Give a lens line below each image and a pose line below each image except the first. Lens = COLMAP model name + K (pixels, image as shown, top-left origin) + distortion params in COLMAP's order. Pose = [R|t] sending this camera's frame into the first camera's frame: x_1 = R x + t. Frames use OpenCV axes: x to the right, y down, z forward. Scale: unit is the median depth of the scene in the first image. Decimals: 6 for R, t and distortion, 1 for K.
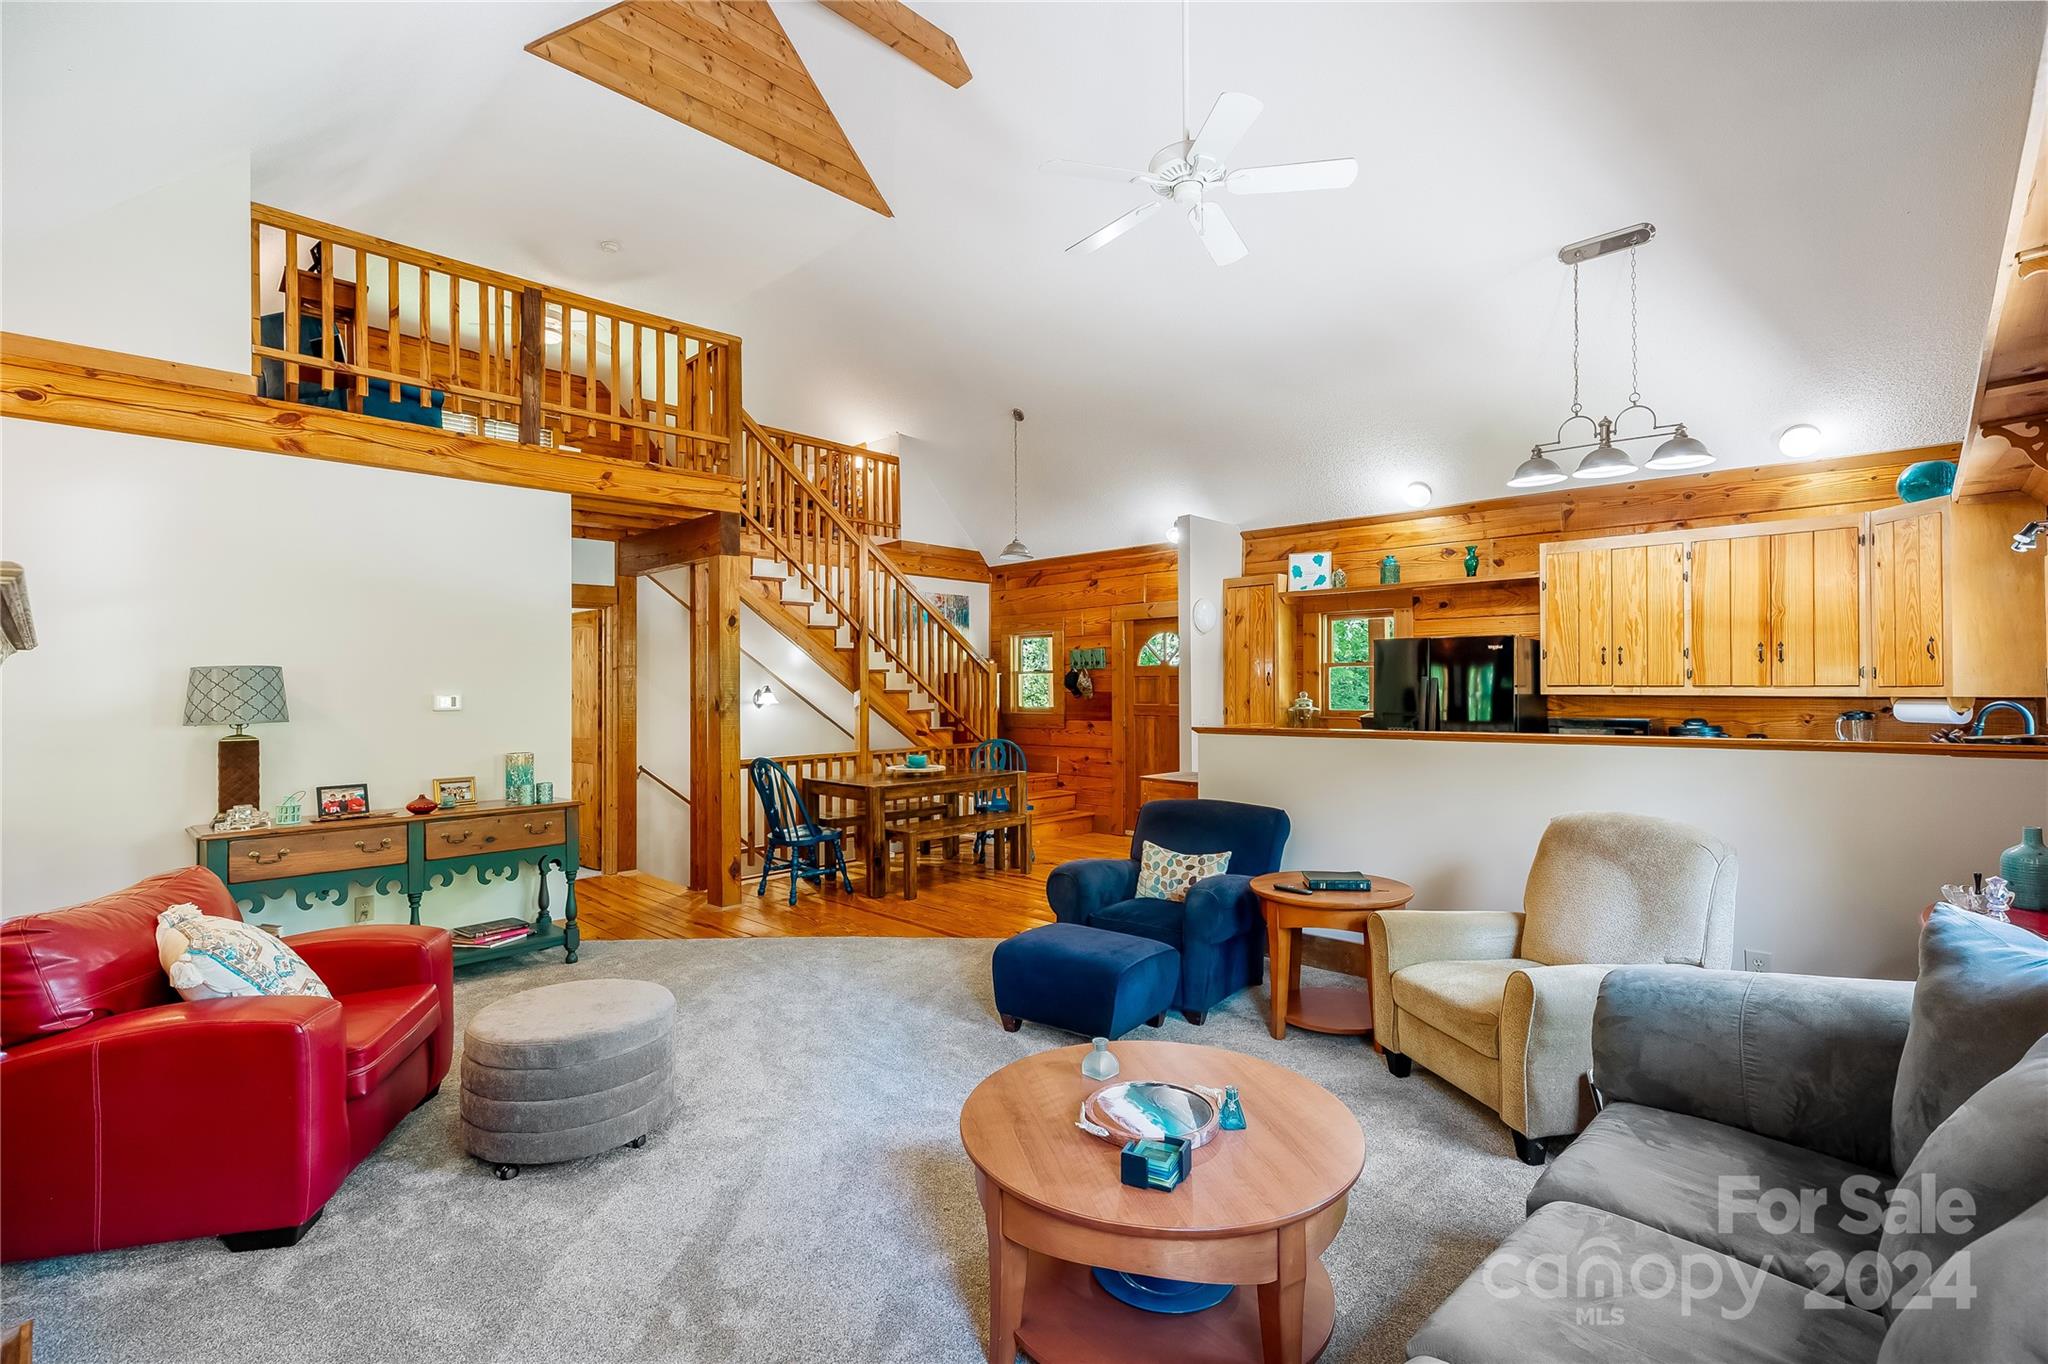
lens RADIAL K [[926.2, 0, 1004.9], [0, 926.2, 674.4], [0, 0, 1]] dist [0.004105, 0.001128]
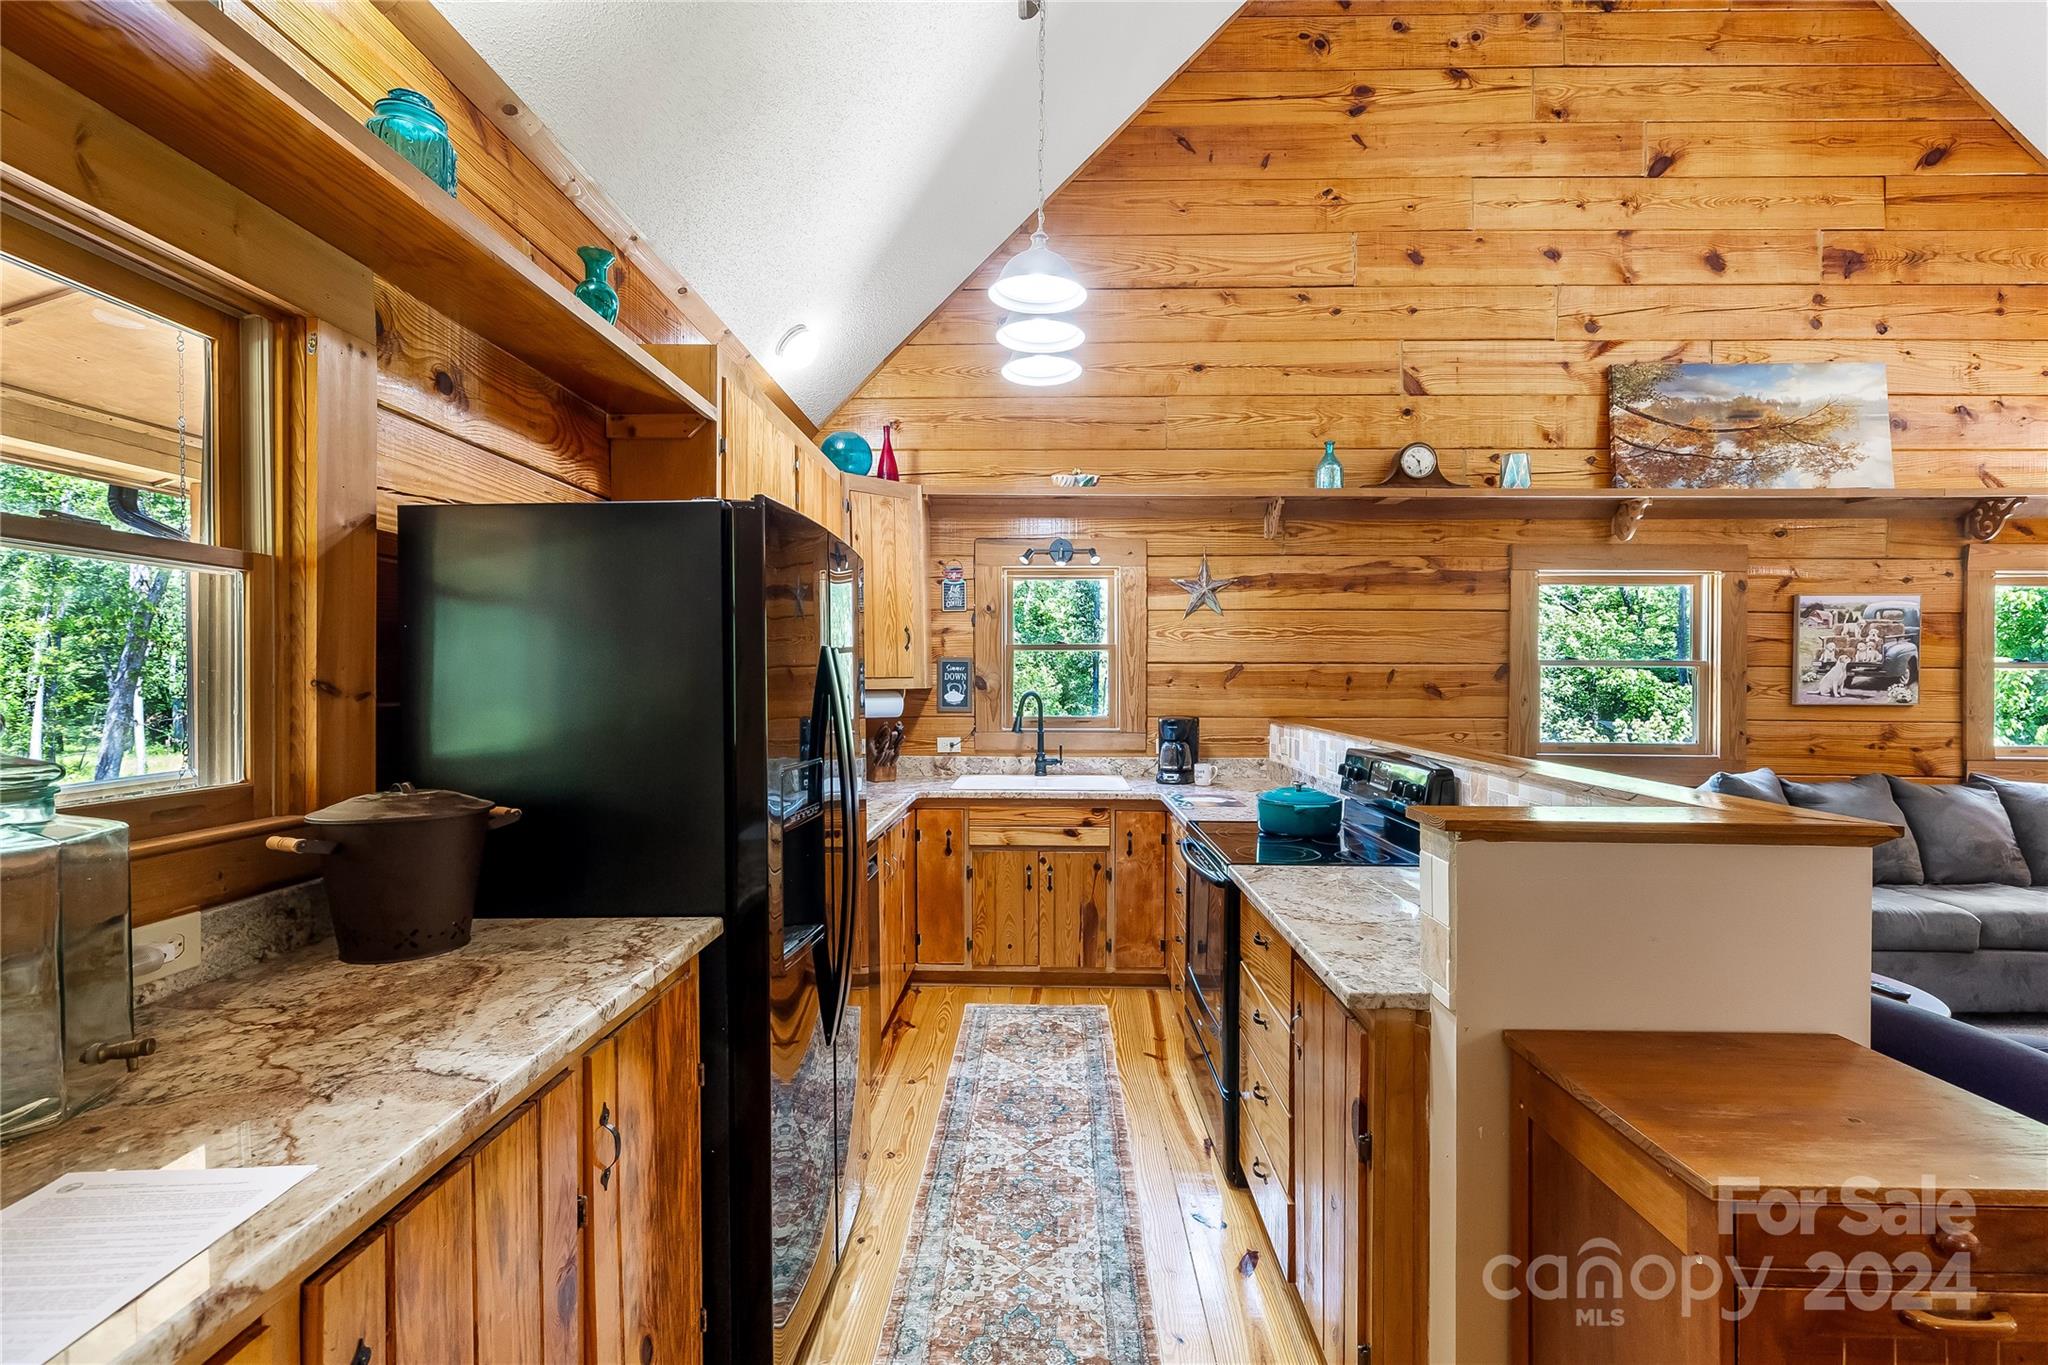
lens RADIAL K [[926.2, 0, 1029.4], [0, 926.2, 690.0], [0, 0, 1]] dist [0.004105, 0.001128]
pose [[-0.695340, -0.007151, 0.718645, 0.127826], [-0.011306, 0.999936, -0.000989, 0.014973], [-0.718592, -0.008813, -0.695376, 0.939861]]
